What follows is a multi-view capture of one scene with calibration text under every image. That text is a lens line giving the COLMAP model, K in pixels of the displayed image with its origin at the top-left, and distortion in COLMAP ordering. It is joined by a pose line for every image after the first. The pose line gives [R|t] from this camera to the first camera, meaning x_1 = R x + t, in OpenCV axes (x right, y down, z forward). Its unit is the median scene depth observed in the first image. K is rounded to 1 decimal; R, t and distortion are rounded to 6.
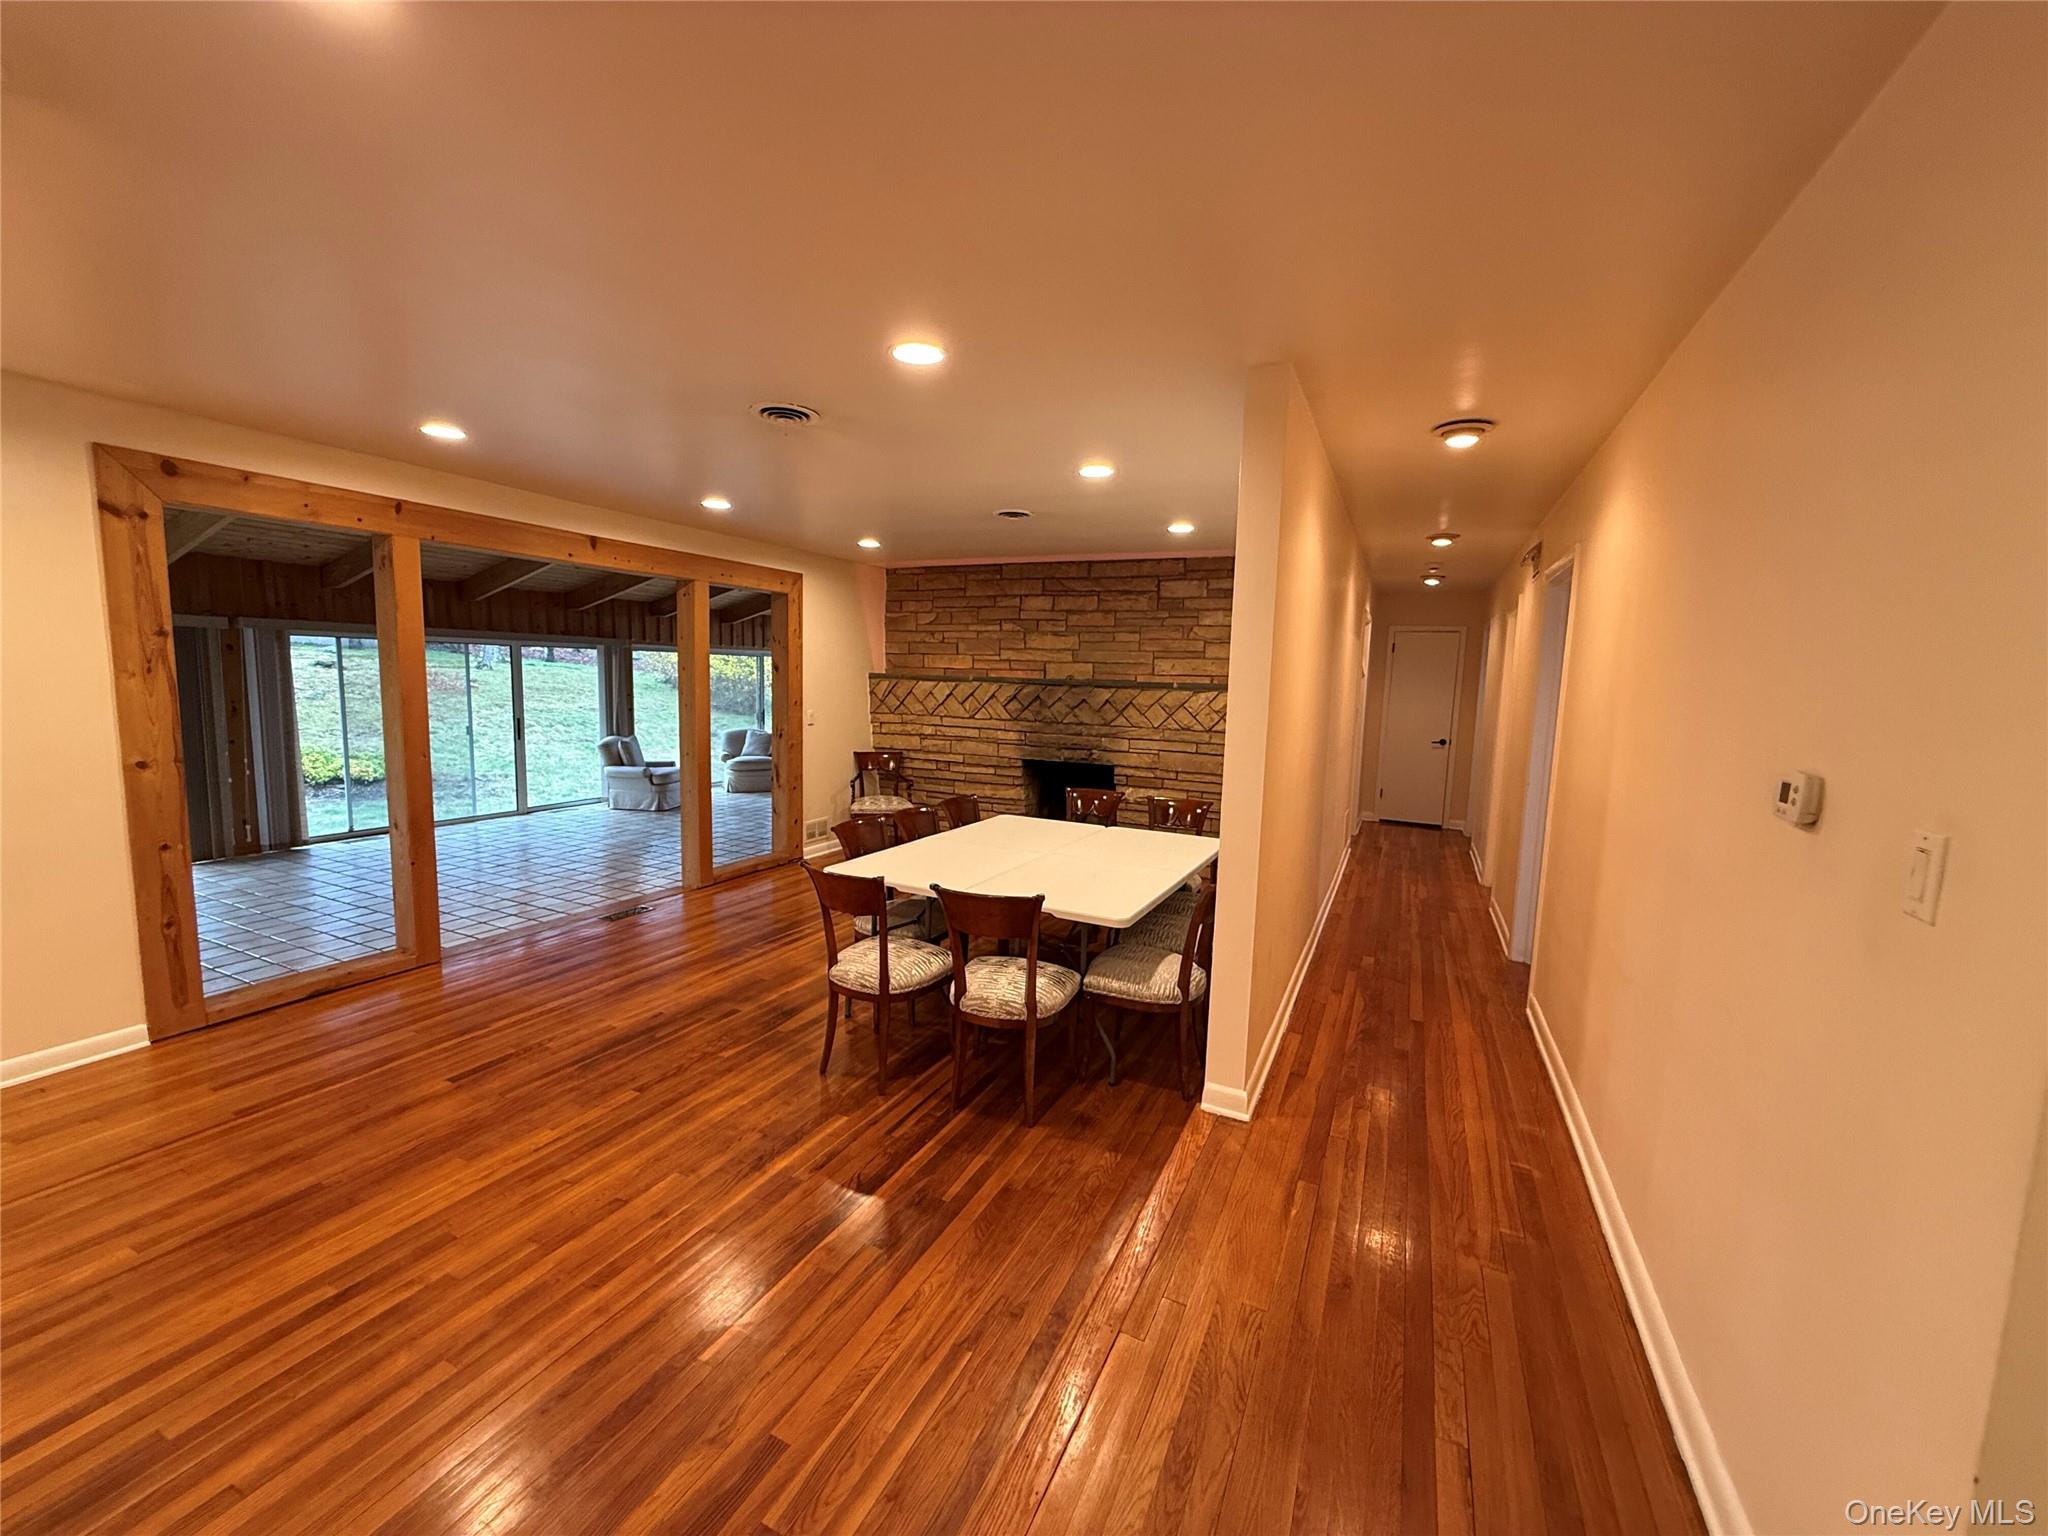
lens RADIAL K [[814.7, 0, 1015.9], [0, 814.7, 773.6], [0, 0, 1]] dist [-0.000130, -0.000444]
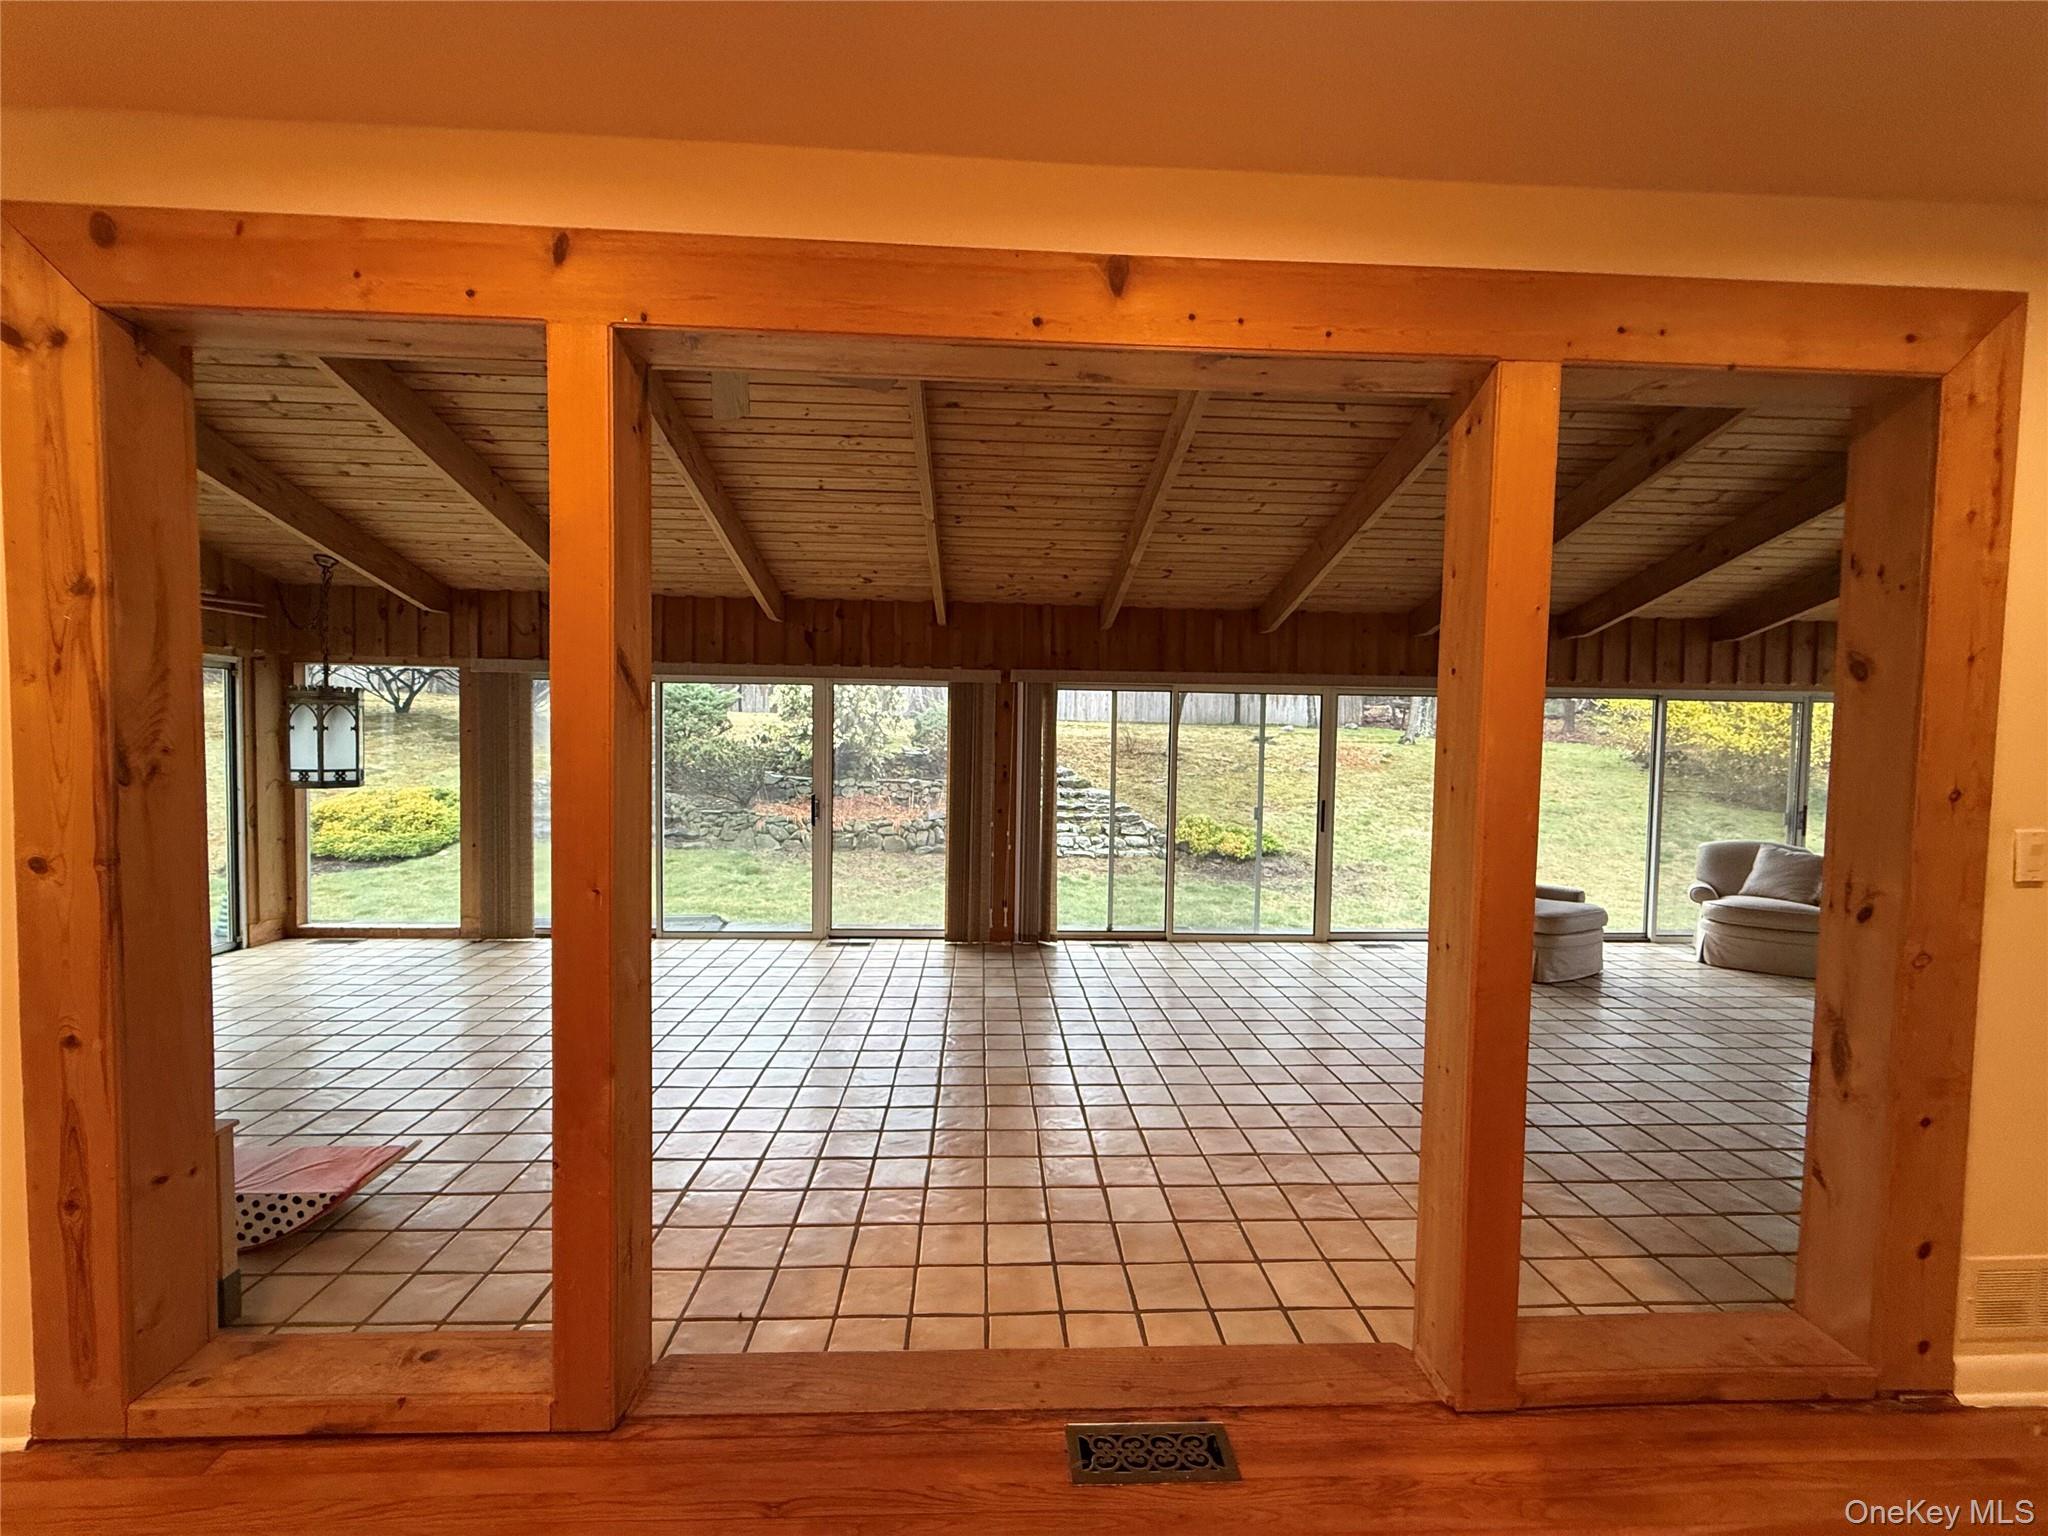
lens RADIAL K [[814.7, 0, 1019.0], [0, 814.7, 768.5], [0, 0, 1]] dist [-0.000130, -0.000444]
pose [[0.478618, 0.014724, -0.877900, -0.181923], [-0.107202, 0.993359, -0.041784, -0.051723], [0.871454, 0.114111, 0.477018, 0.604711]]
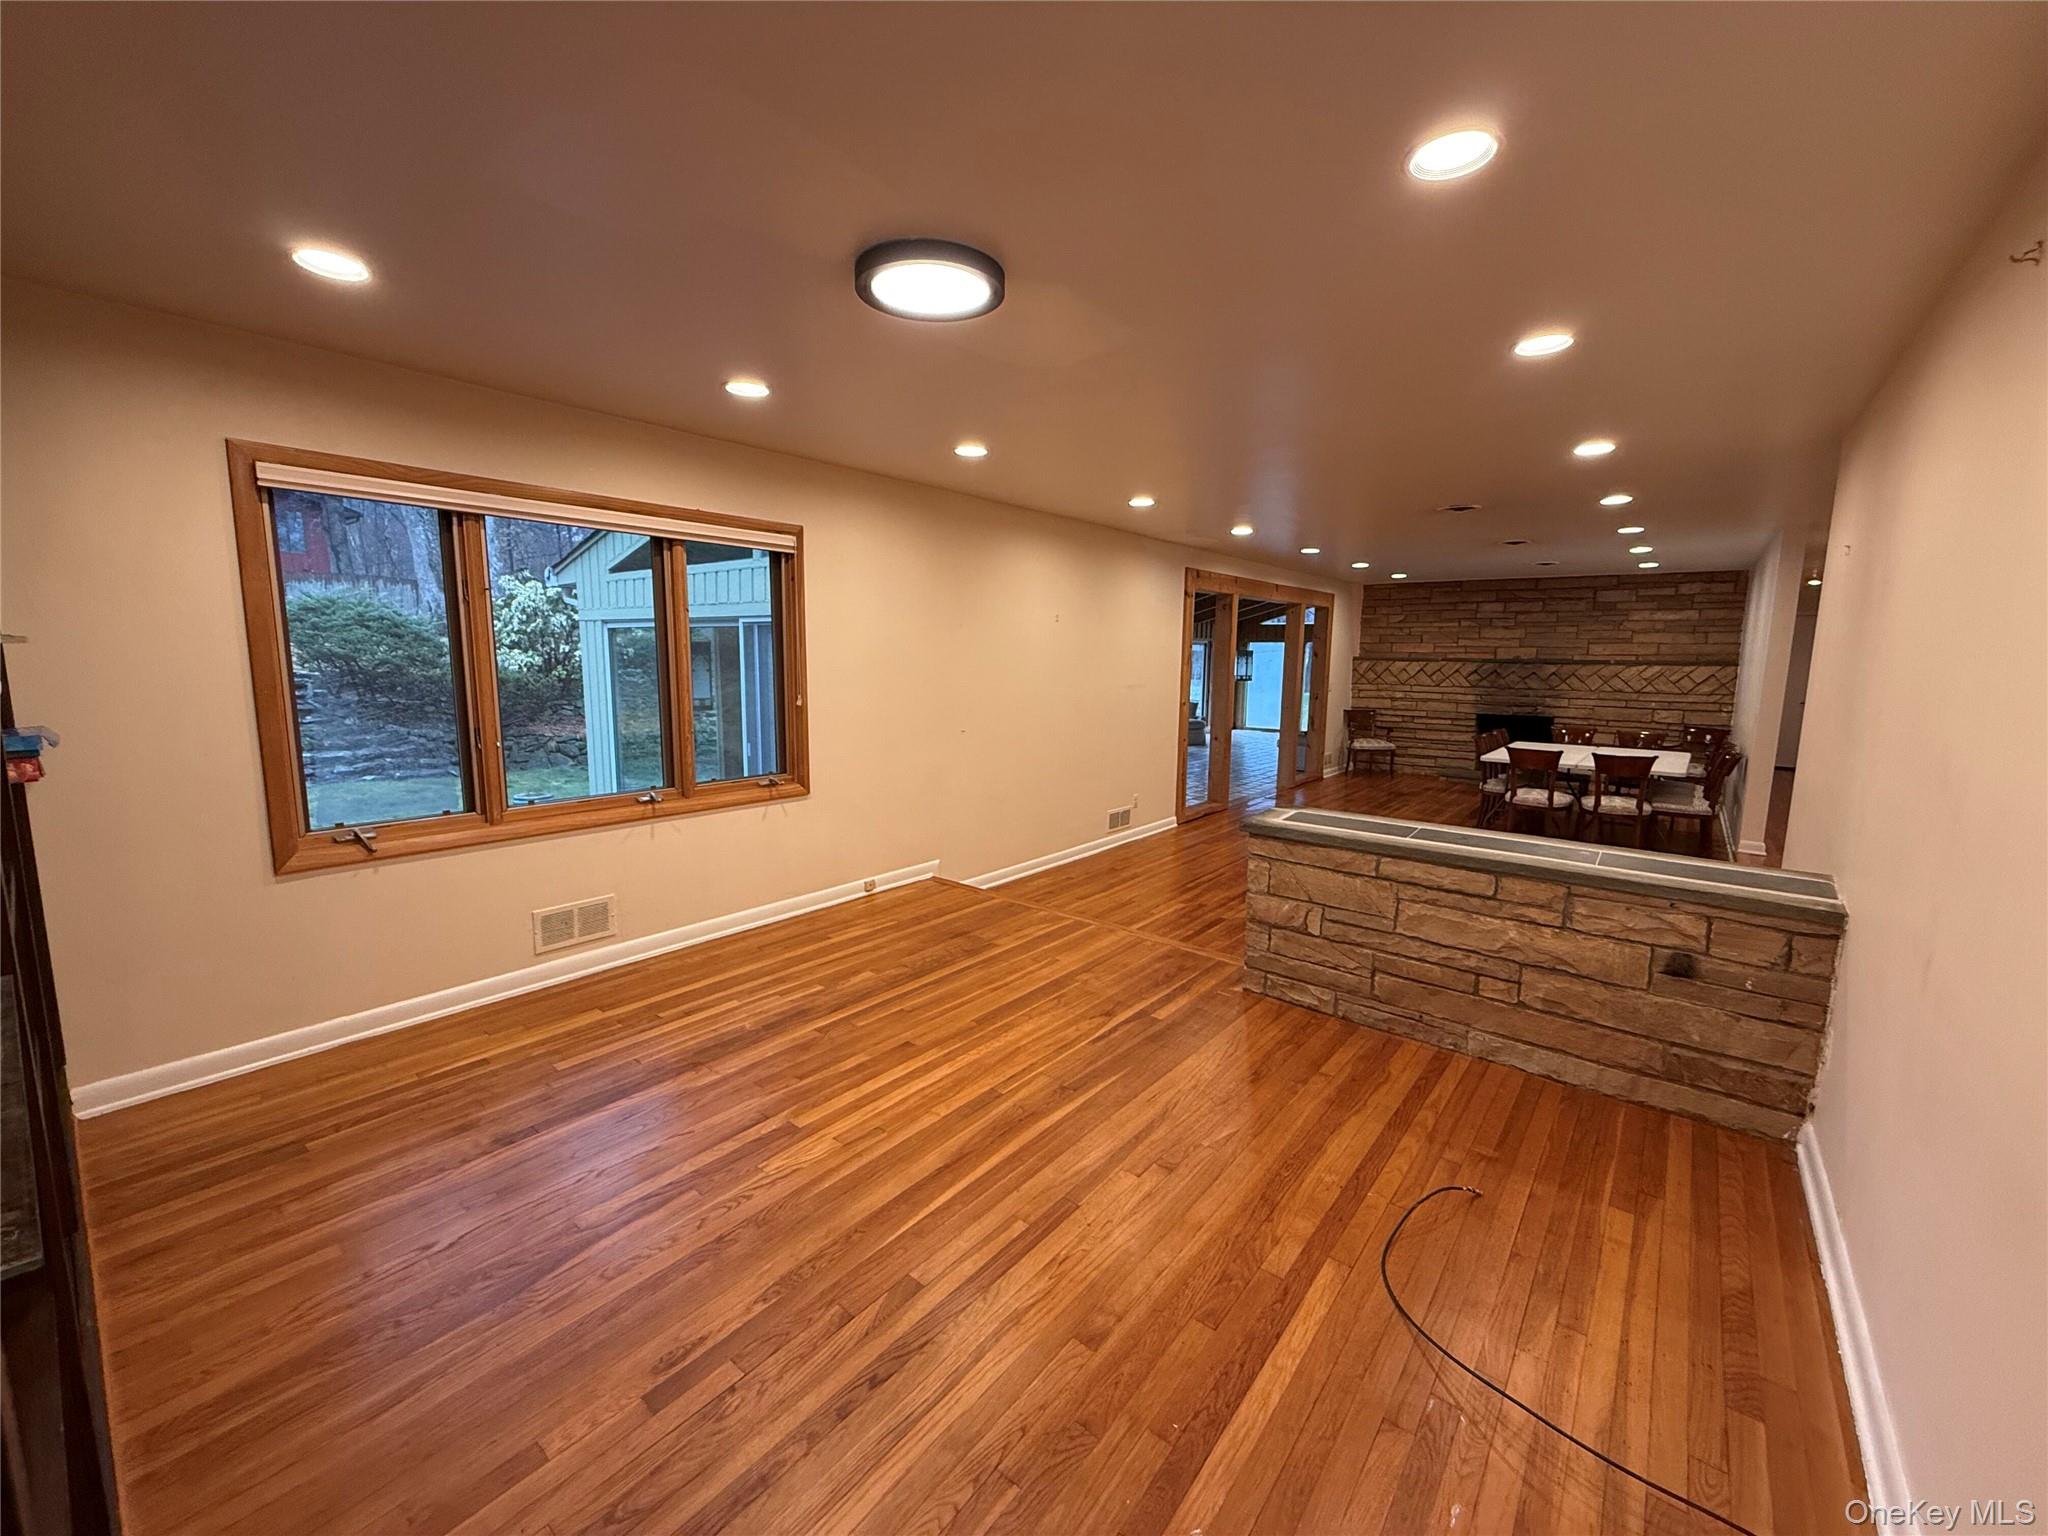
lens RADIAL K [[814.7, 0, 1020.3], [0, 814.7, 769.0], [0, 0, 1]] dist [-0.000130, -0.000444]
pose [[0.972453, 0.014725, -0.232635, -0.469946], [-0.010402, 0.999750, 0.019801, 0.064316], [0.232868, -0.016836, 0.972363, -0.651698]]
